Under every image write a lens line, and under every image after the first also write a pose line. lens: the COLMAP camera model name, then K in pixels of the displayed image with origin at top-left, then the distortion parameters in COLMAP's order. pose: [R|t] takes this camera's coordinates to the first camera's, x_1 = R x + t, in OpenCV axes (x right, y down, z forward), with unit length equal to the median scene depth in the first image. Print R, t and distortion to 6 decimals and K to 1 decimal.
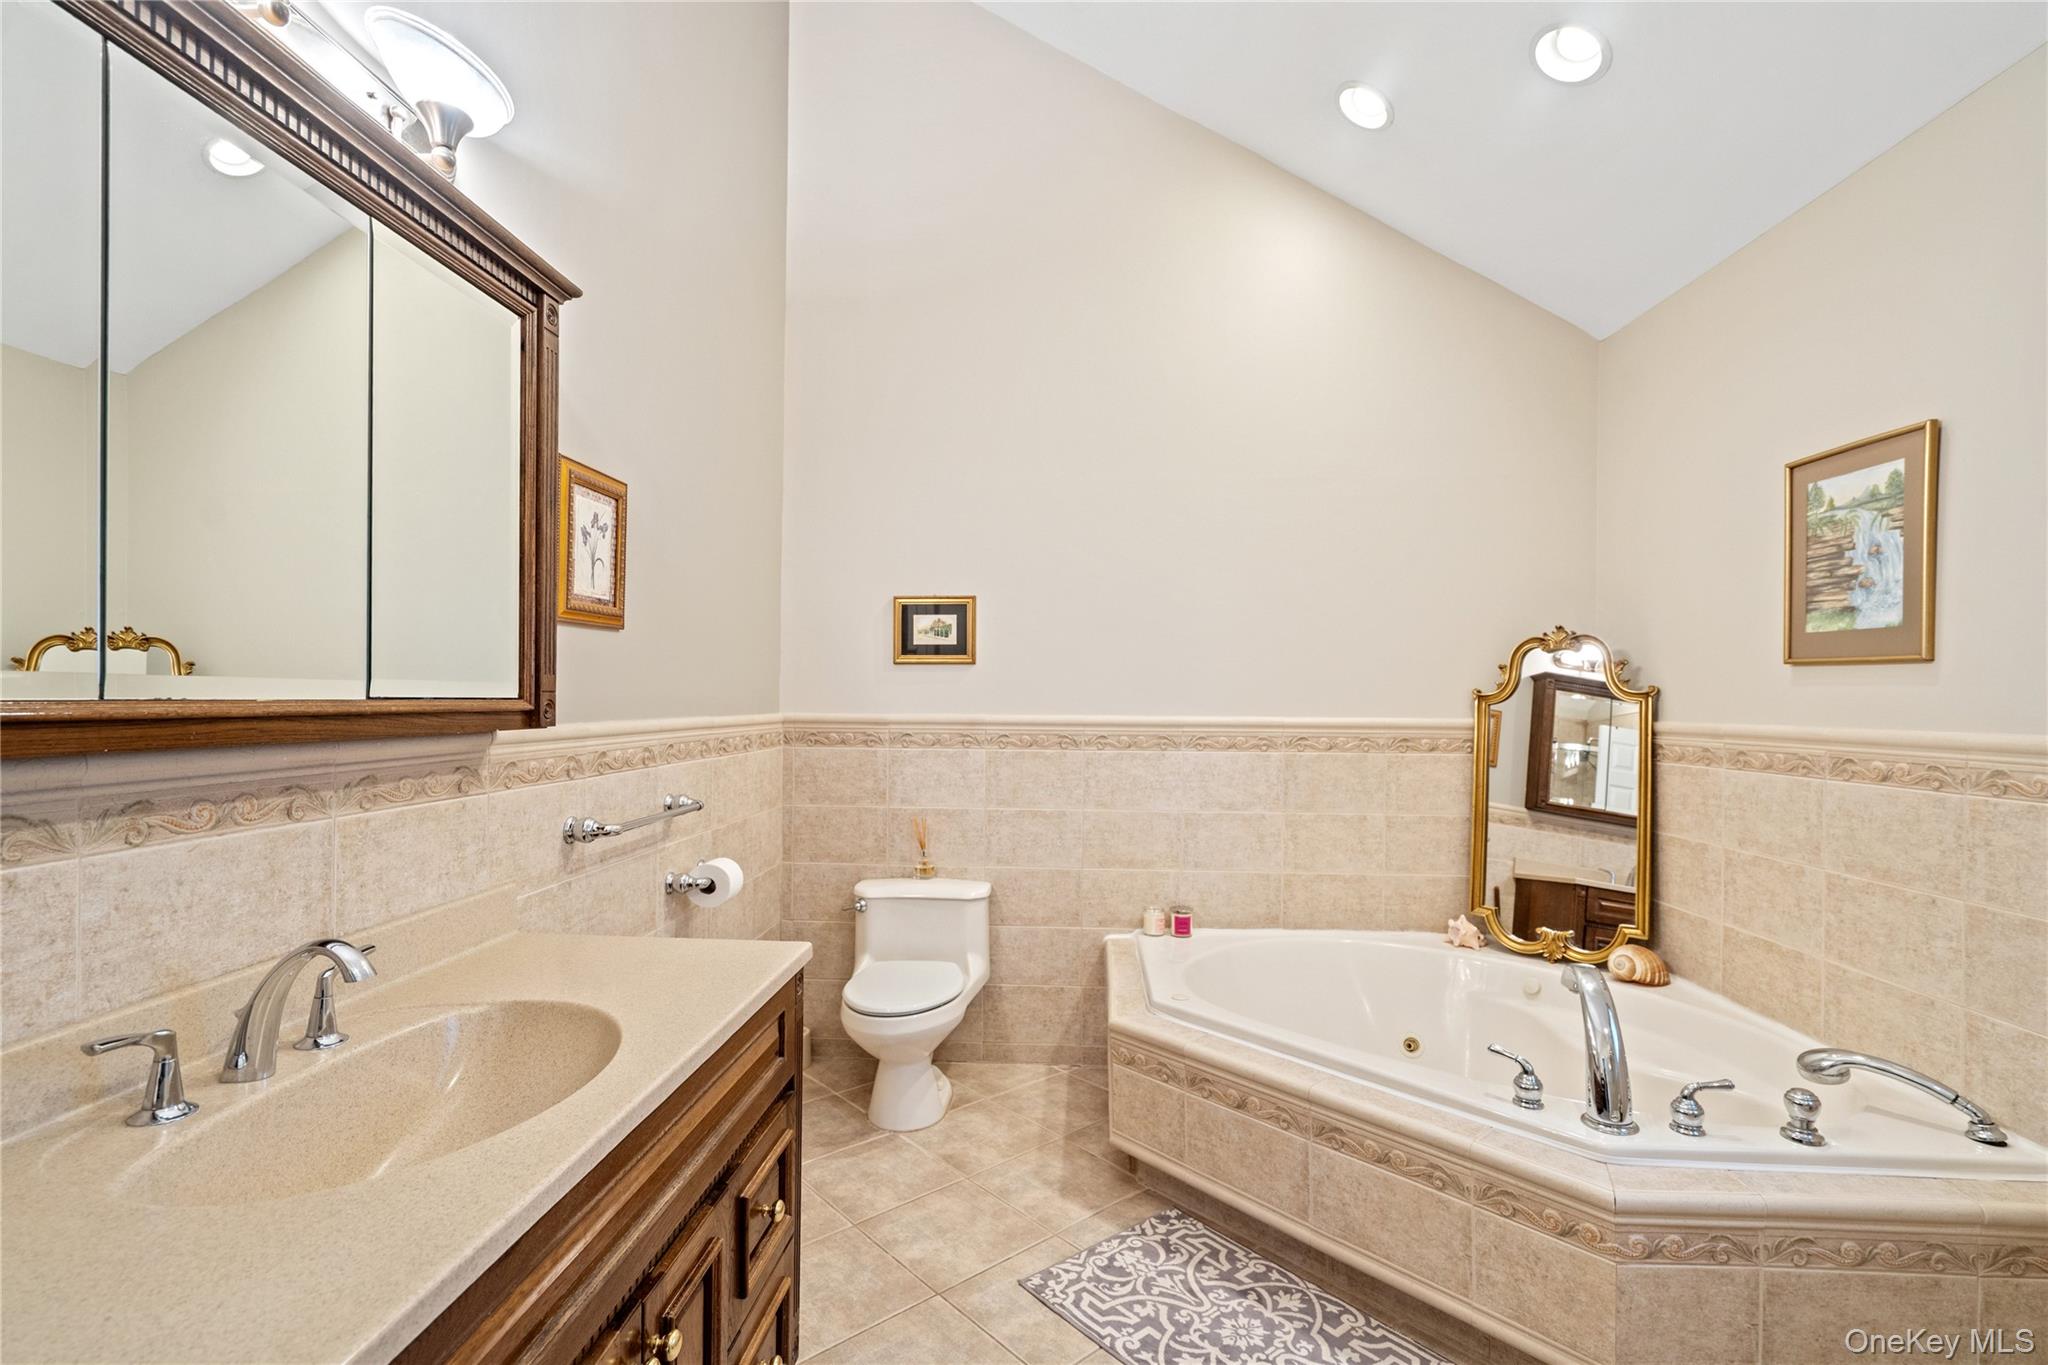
lens RADIAL K [[956.5, 0, 1033.8], [0, 956.5, 691.4], [0, 0, 1]] dist [-0.000984, 0.000194]
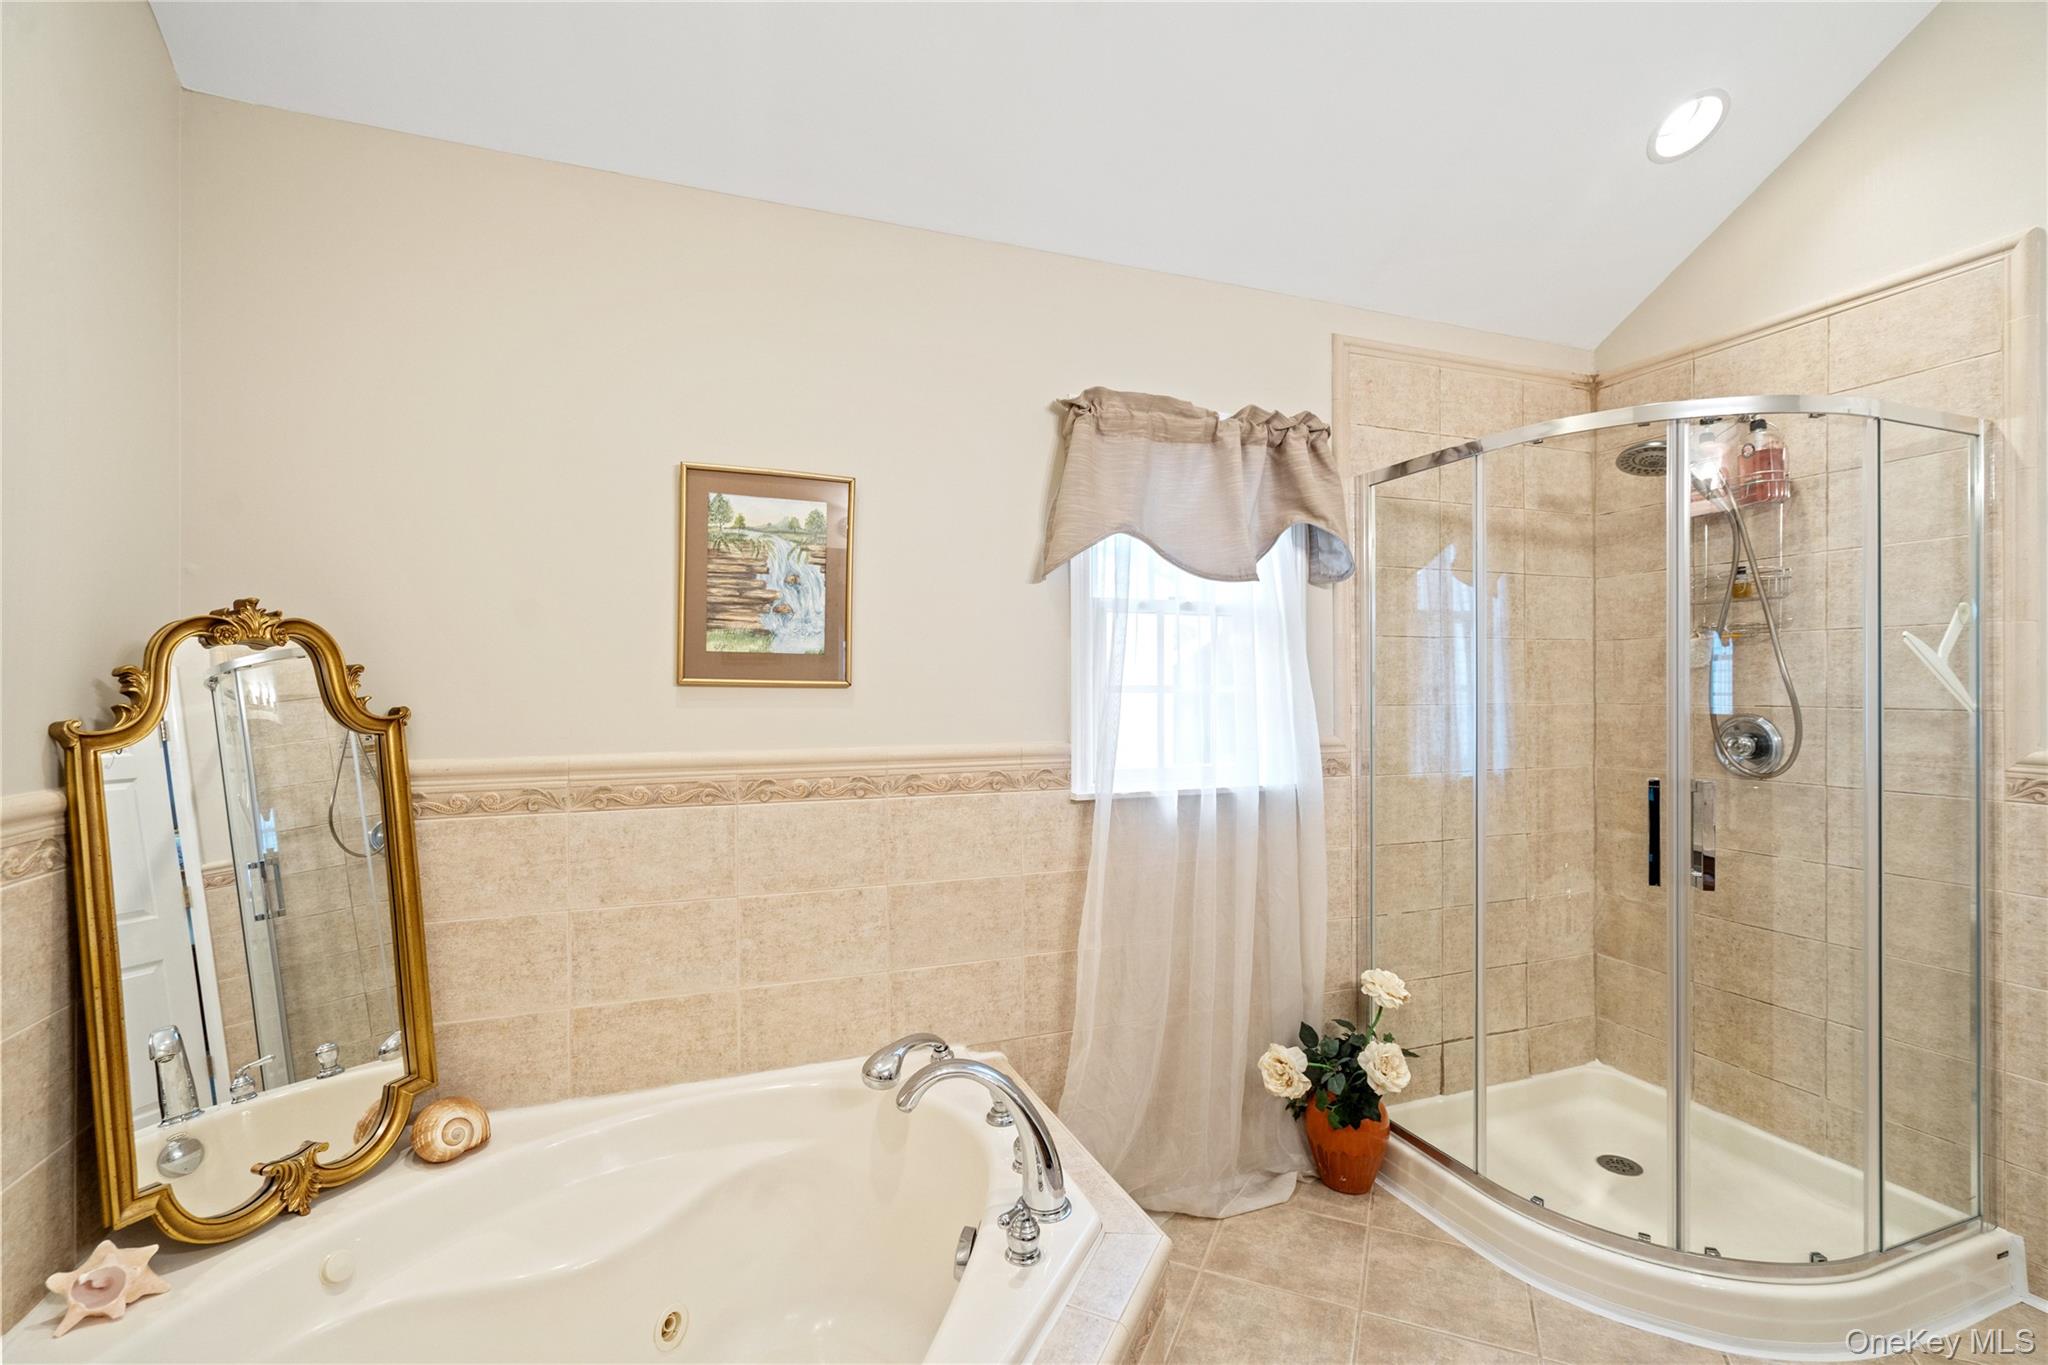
lens RADIAL K [[956.5, 0, 1033.8], [0, 956.5, 691.4], [0, 0, 1]] dist [-0.000984, 0.000194]
pose [[-0.412607, -0.008205, 0.910872, -0.185803], [-0.006171, 0.999962, 0.006212, -0.031467], [-0.910888, -0.003058, -0.412642, 1.154903]]
